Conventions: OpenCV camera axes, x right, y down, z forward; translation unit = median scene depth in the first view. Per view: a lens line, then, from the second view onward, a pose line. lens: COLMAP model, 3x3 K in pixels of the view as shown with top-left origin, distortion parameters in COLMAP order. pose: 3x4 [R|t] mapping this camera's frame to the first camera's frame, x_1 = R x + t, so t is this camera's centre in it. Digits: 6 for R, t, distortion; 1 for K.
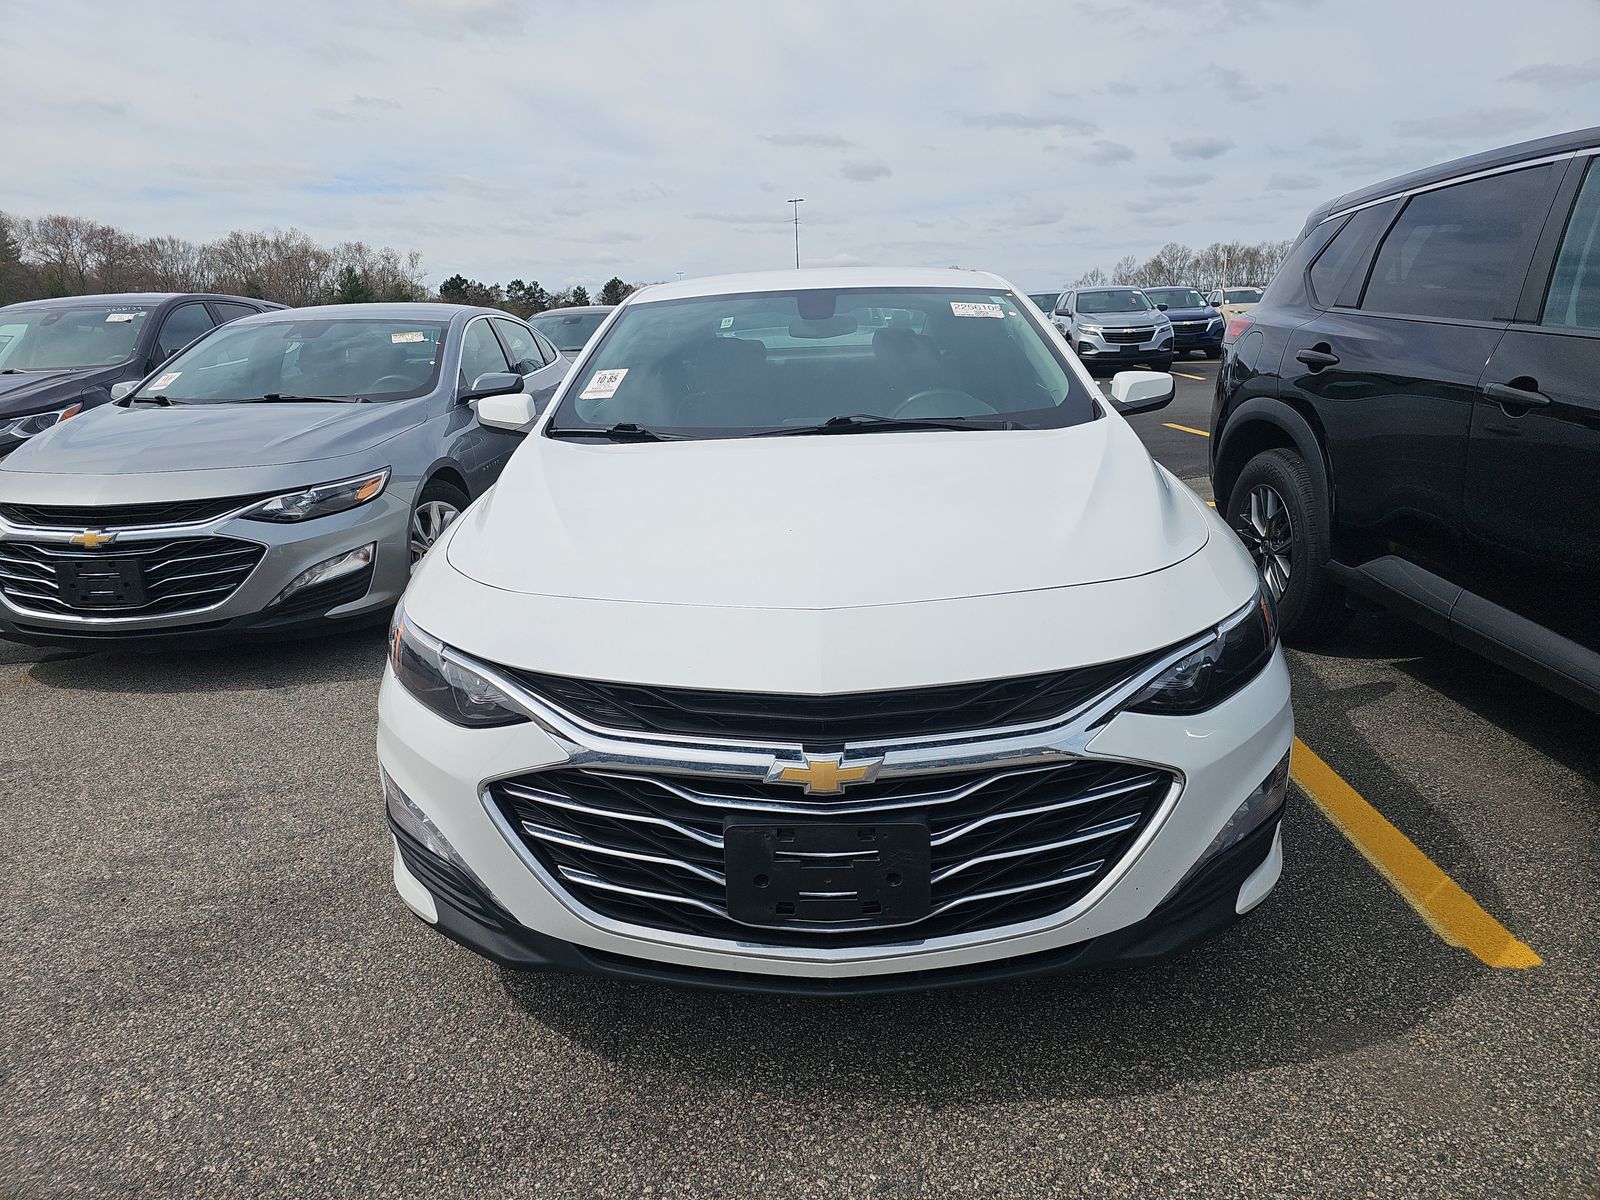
lens RADIAL K [[1077.9, 0, 800.0], [0, 1077.9, 600.0], [0, 0, 1]] dist [0.053814, -0.053424]
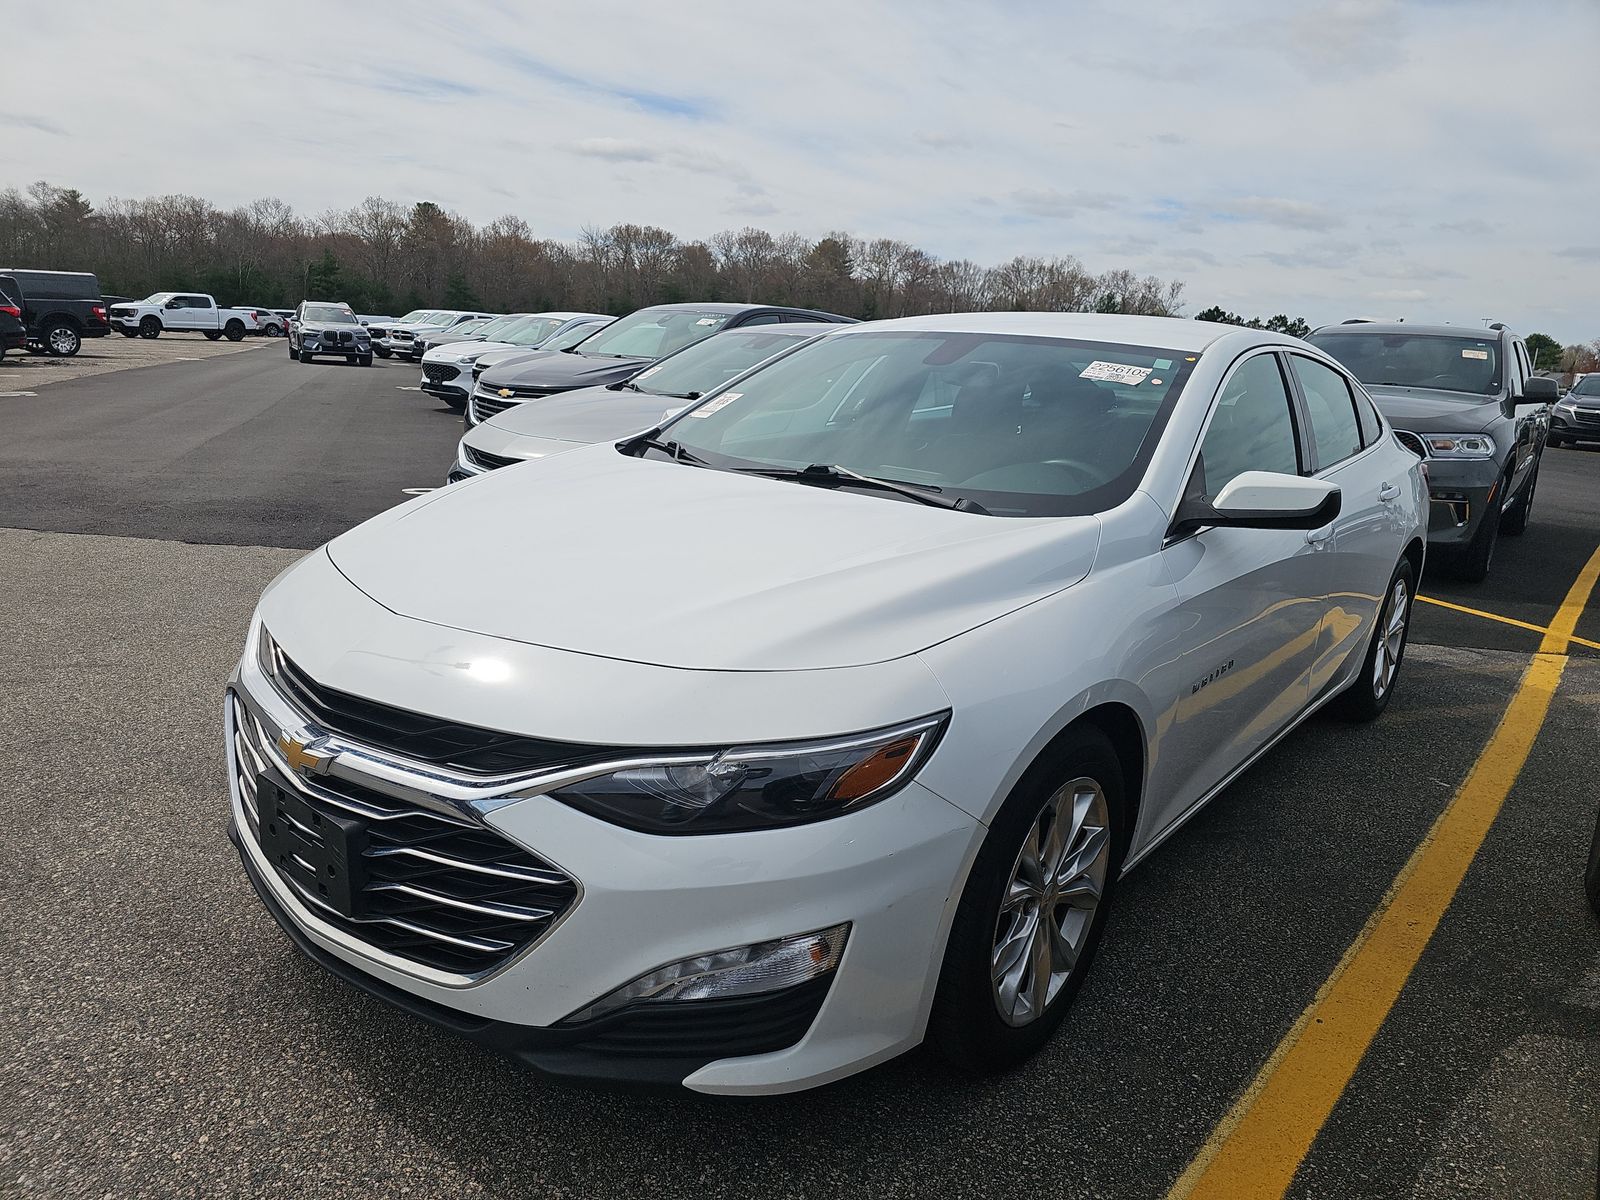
lens RADIAL K [[1083.3, 0, 799.6], [0, 1083.3, 626.7], [0, 0, 1]] dist [0.059443, -0.060756]
pose [[0.769144, 0.236324, -0.593775, 0.052392], [-0.238676, 0.968110, 0.076142, -0.008433], [0.592834, 0.083156, 0.801020, 0.020208]]
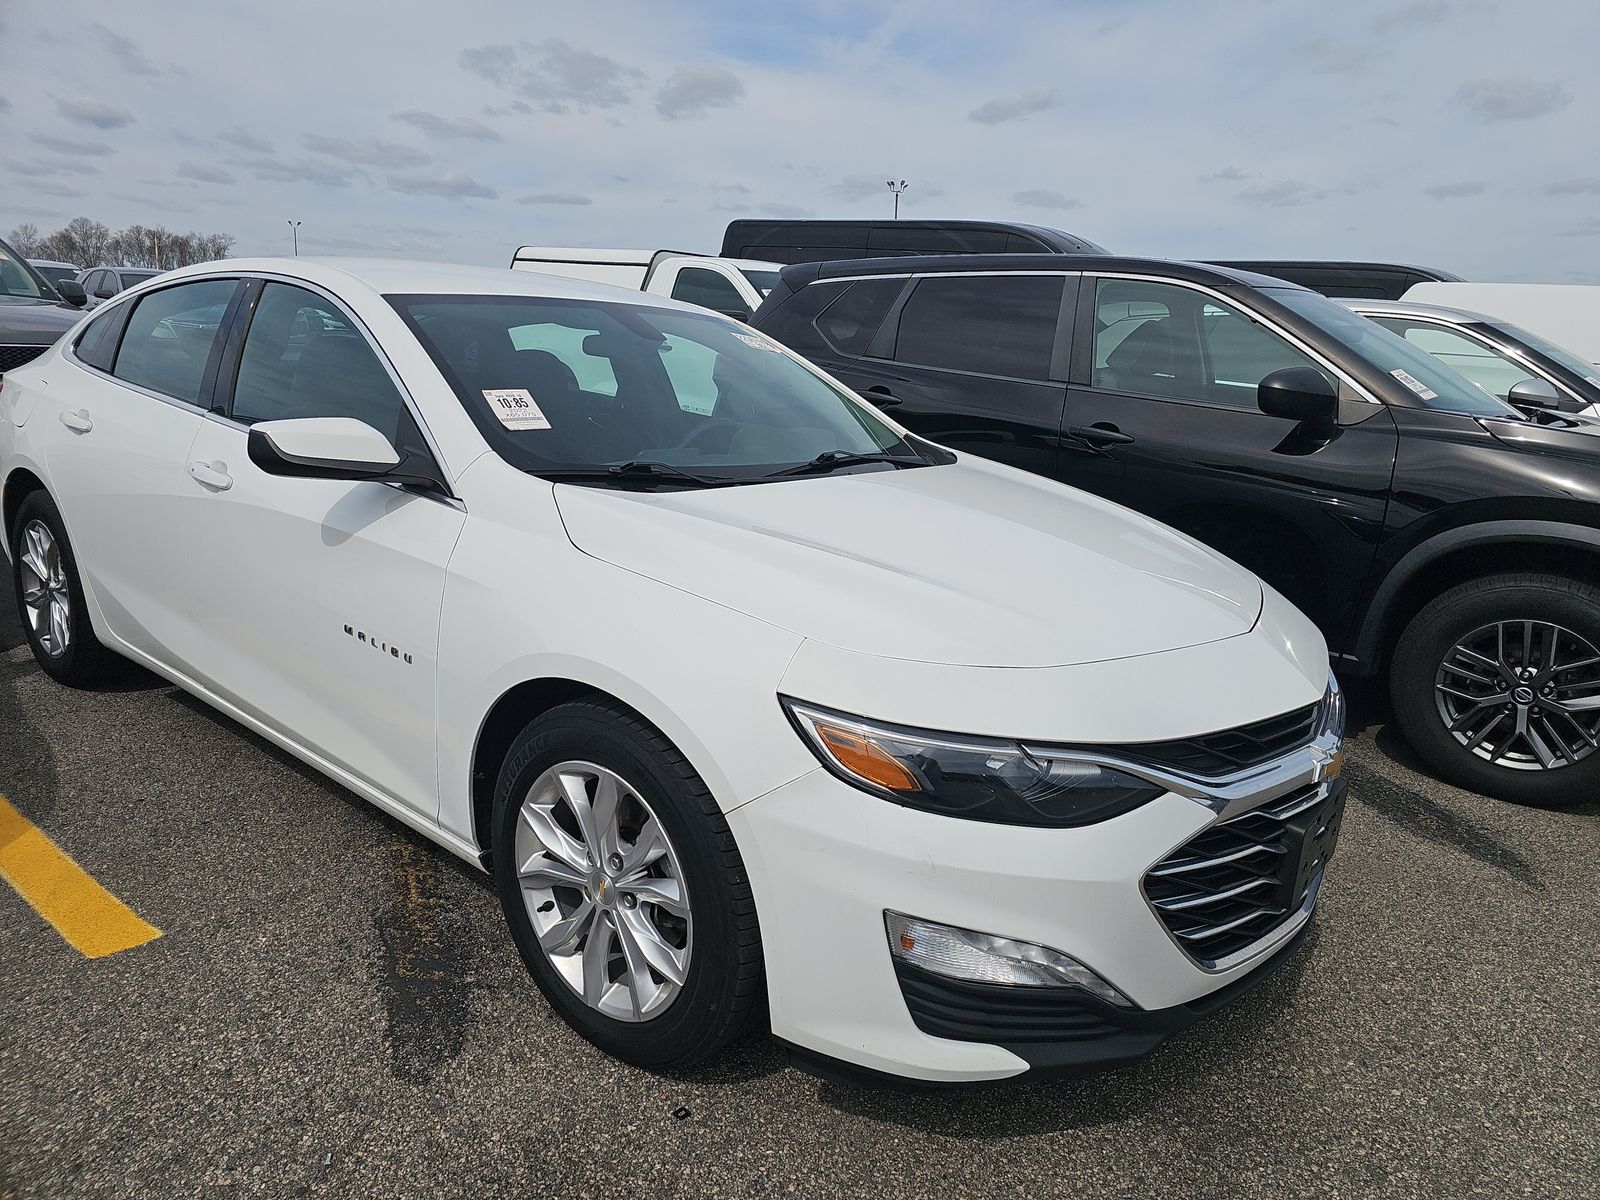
lens RADIAL K [[1077.9, 0, 800.0], [0, 1077.9, 600.0], [0, 0, 1]] dist [0.053814, -0.053424]
pose [[0.583535, -0.123742, 0.802605, -0.065108], [0.123194, 0.990373, 0.063123, -0.008551], [-0.802689, 0.062042, 0.593162, 0.037360]]
